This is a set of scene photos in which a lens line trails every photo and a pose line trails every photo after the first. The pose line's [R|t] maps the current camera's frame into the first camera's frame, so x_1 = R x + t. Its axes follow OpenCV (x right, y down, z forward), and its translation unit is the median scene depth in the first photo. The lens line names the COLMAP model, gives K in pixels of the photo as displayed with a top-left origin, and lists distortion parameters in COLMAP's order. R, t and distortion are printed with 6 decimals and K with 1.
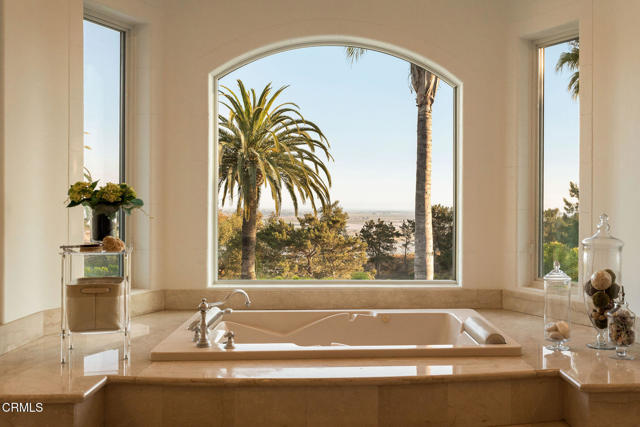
lens RADIAL K [[658.7, 0, 320.0], [0, 658.7, 213.5], [0, 0, 1]] dist [-0.007787, 0.000000]
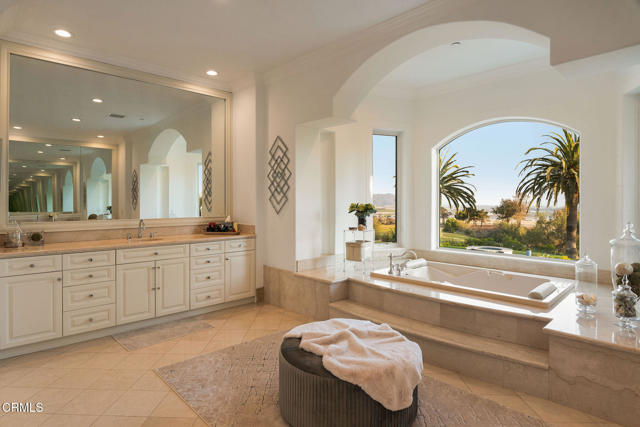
lens RADIAL K [[348.6, 0, 319.8], [0, 348.6, 210.2], [0, 0, 1]] dist [-0.016334, -0.000525]
pose [[0.633528, 0.007863, -0.773679, 0.513325], [-0.000434, 0.999952, 0.009807, -0.028213], [0.773719, -0.005877, 0.633501, 0.023044]]
